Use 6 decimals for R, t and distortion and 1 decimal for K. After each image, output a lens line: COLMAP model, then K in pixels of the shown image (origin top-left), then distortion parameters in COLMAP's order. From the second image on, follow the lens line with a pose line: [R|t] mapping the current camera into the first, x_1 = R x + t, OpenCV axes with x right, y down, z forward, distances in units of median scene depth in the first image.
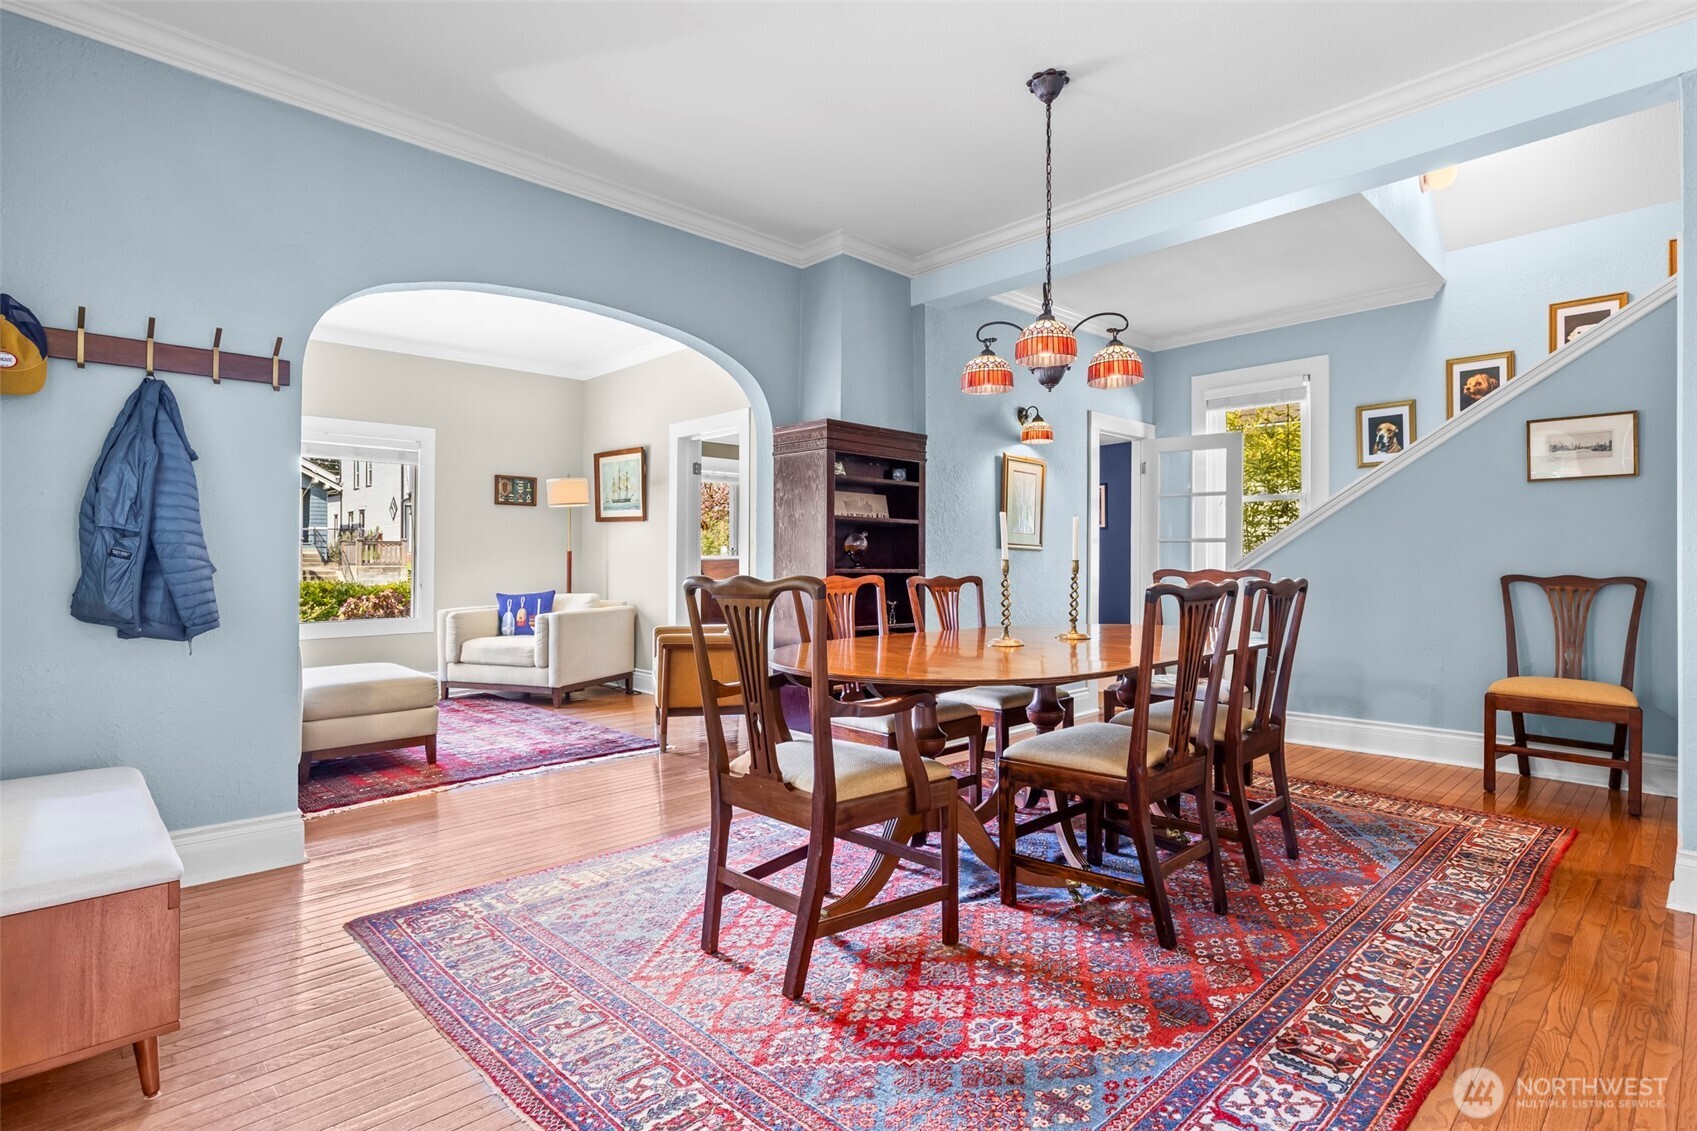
lens RADIAL K [[852.3, 0, 863.3], [0, 852.3, 559.5], [0, 0, 1]] dist [-0.002028, 0.000538]
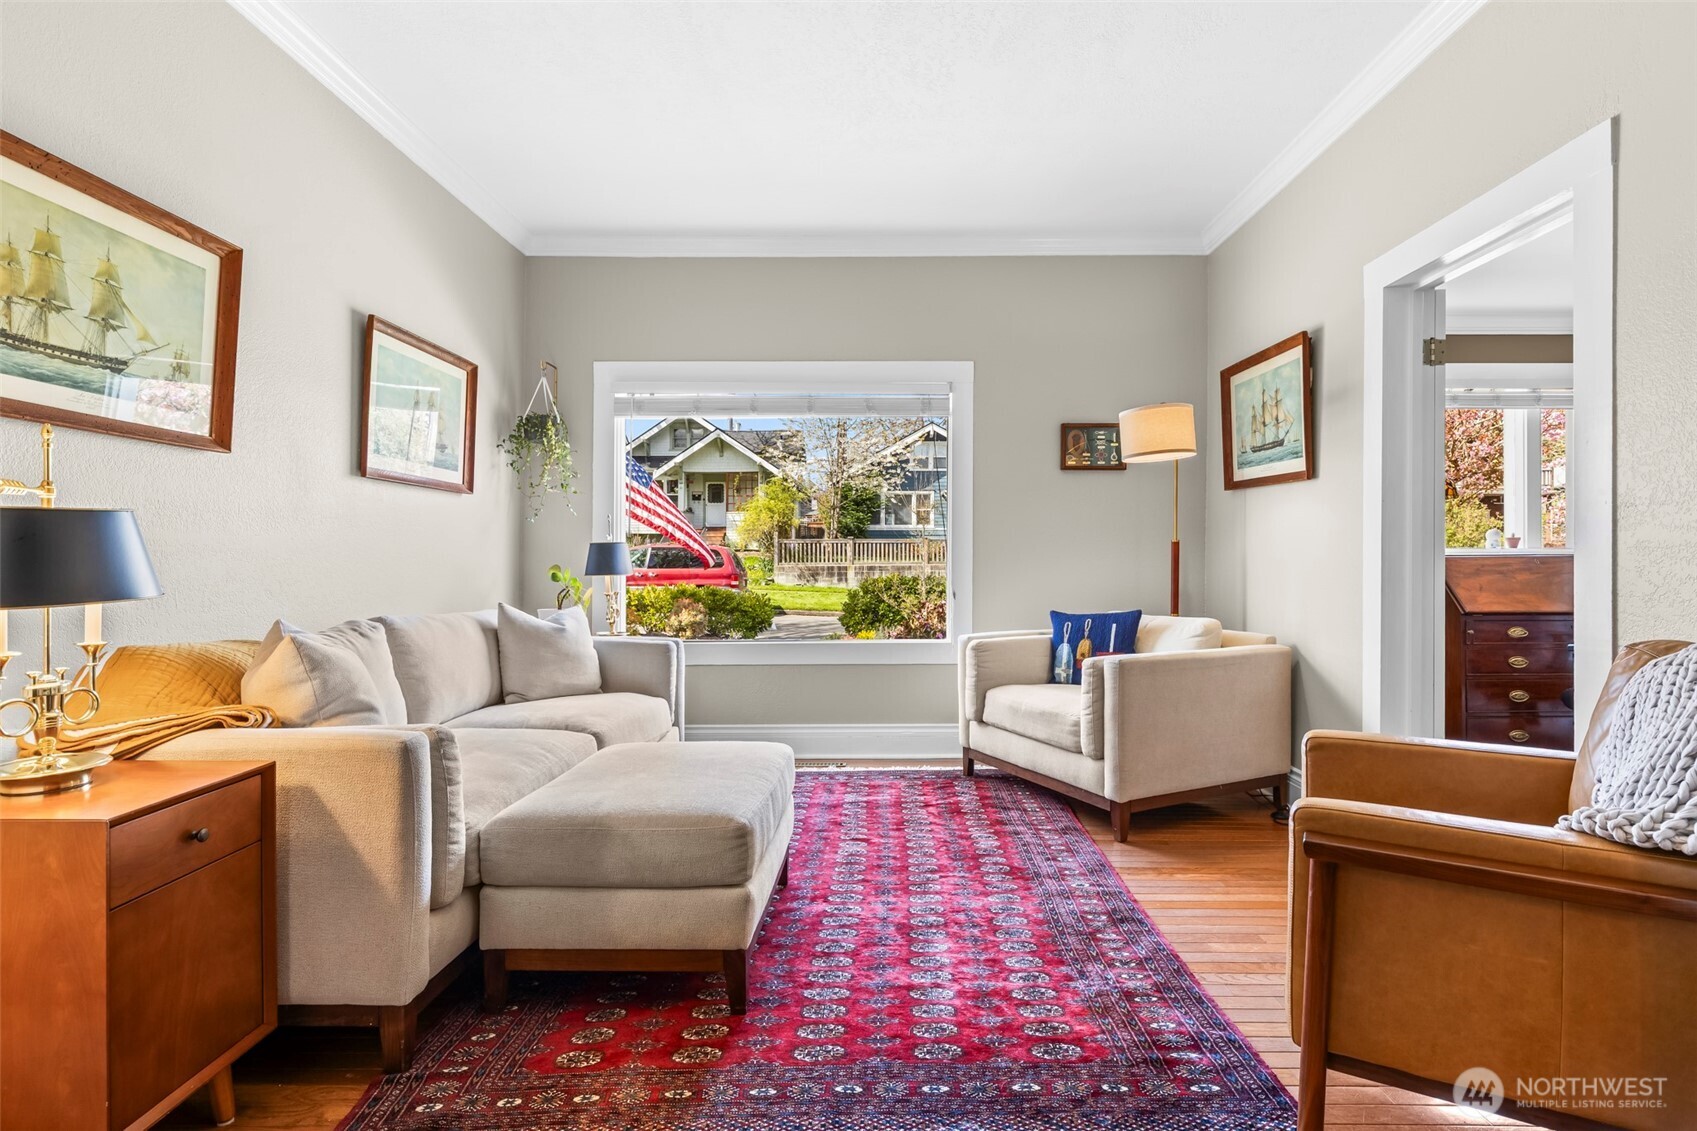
lens RADIAL K [[852.3, 0, 862.5], [0, 852.3, 553.5], [0, 0, 1]] dist [-0.002028, 0.000538]
pose [[0.710547, -0.003729, -0.703640, -0.098687], [0.001178, 0.999991, -0.004111, 0.000500], [0.703649, 0.002092, 0.710544, 0.495254]]
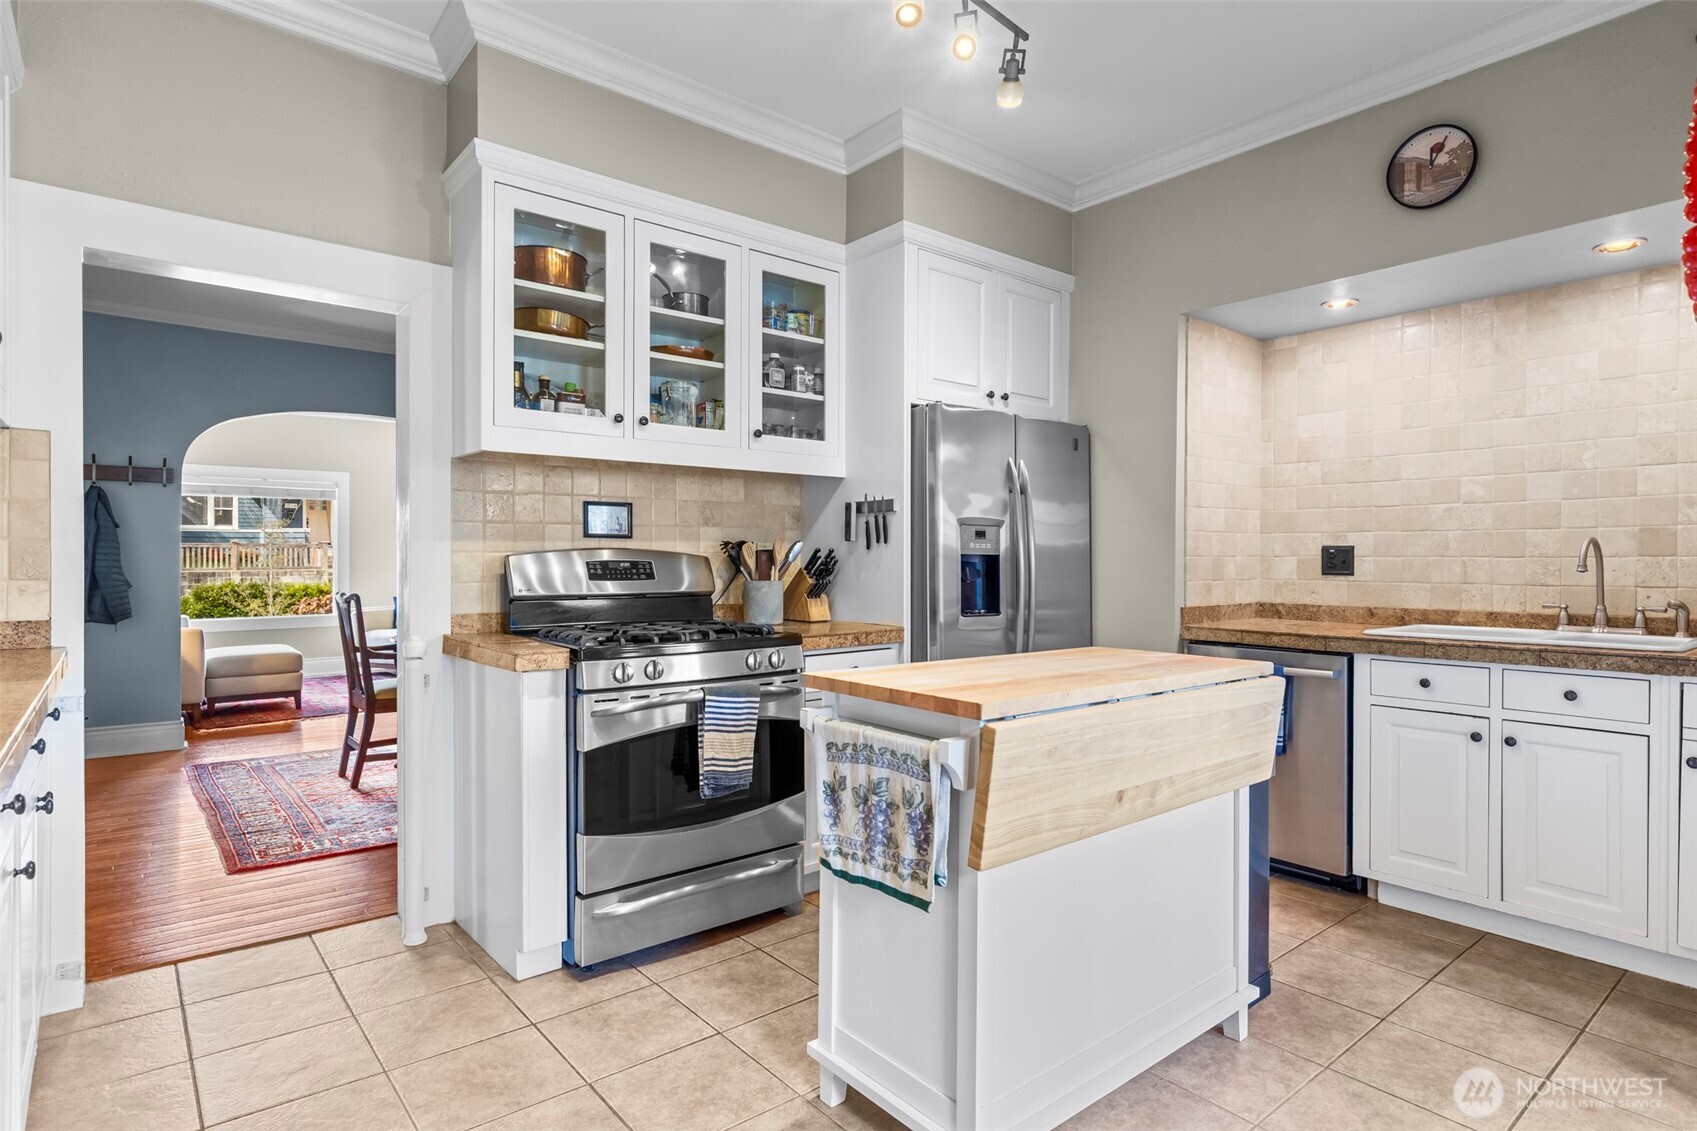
lens RADIAL K [[897.8, 0, 861.9], [0, 897.8, 562.4], [0, 0, 1]] dist [0.003764, 0.001145]
pose [[0.997402, -0.001472, -0.072019, 0.421183], [0.001873, 0.999983, 0.005504, -0.020741], [0.072010, -0.005625, 0.997388, -0.365002]]
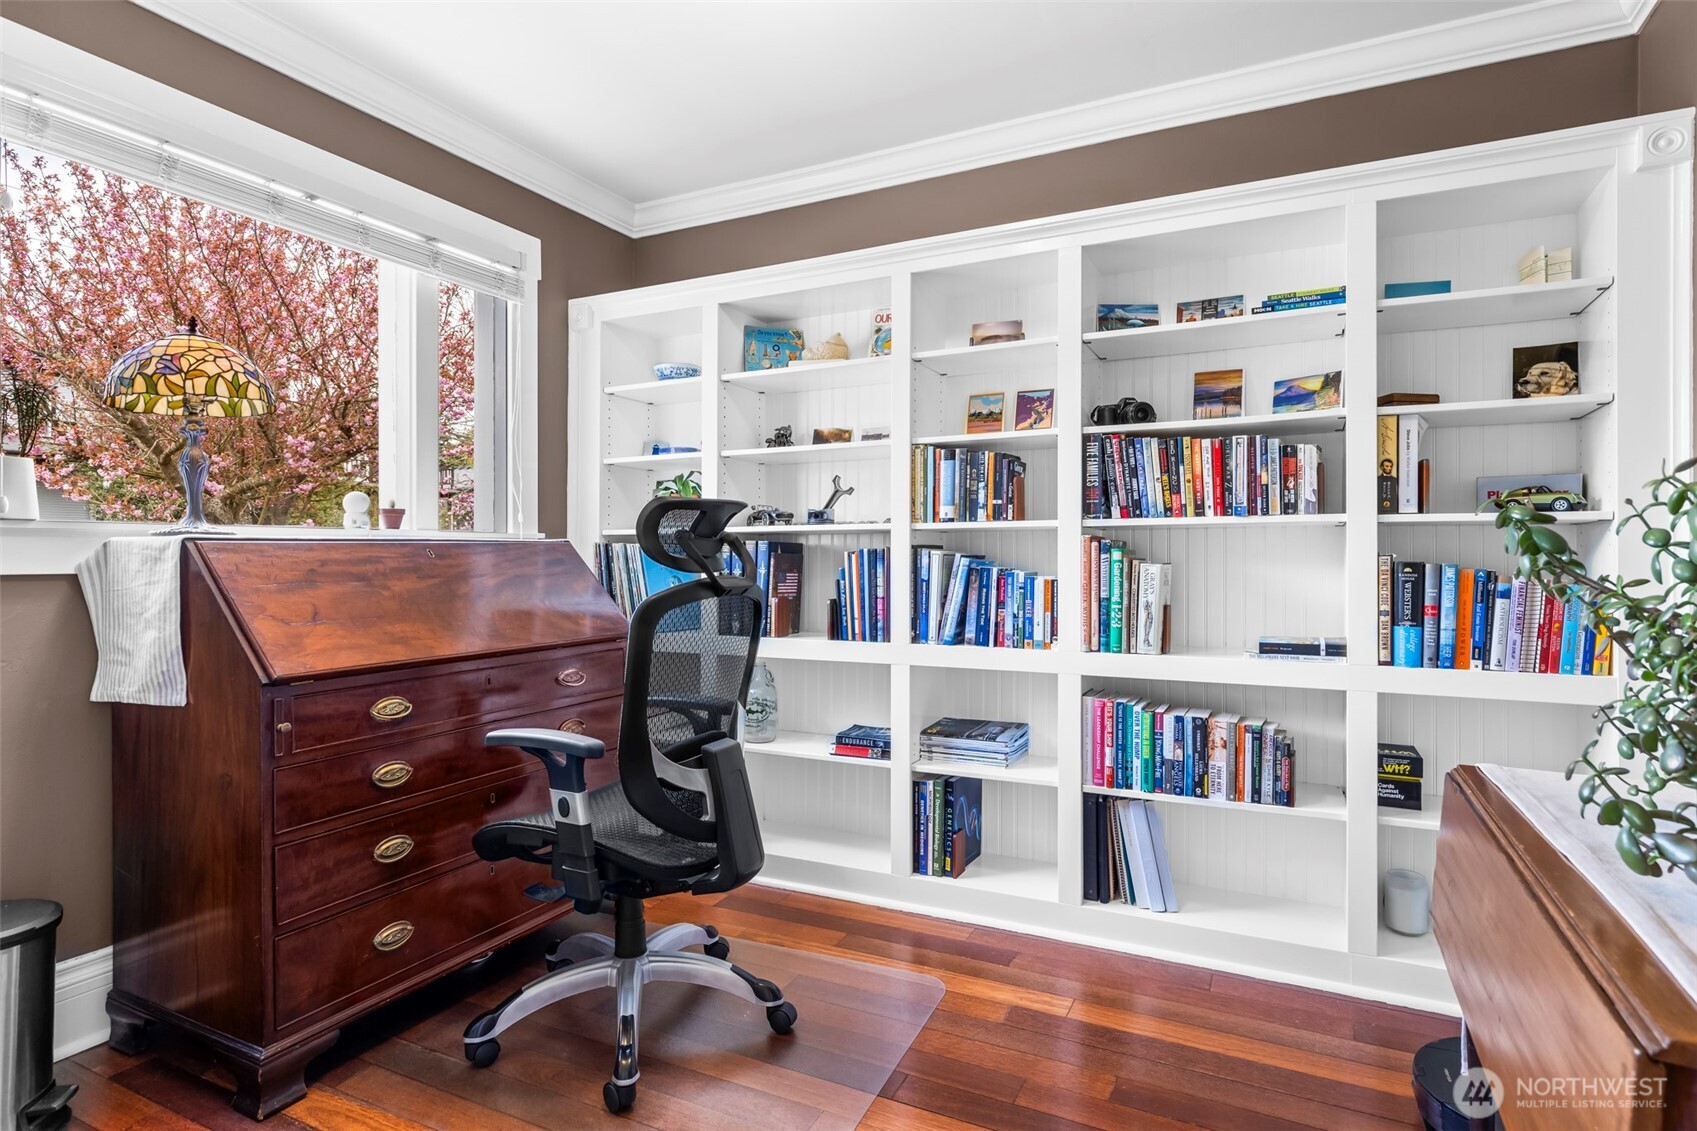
lens RADIAL K [[850.2, 0, 851.0], [0, 850.2, 559.5], [0, 0, 1]] dist [-0.005255, -0.000594]
pose [[0.944071, -0.003302, 0.329725, -0.146918], [0.000205, 0.999956, 0.009427, 0.004018], [-0.329741, -0.008832, 0.944030, 0.977025]]
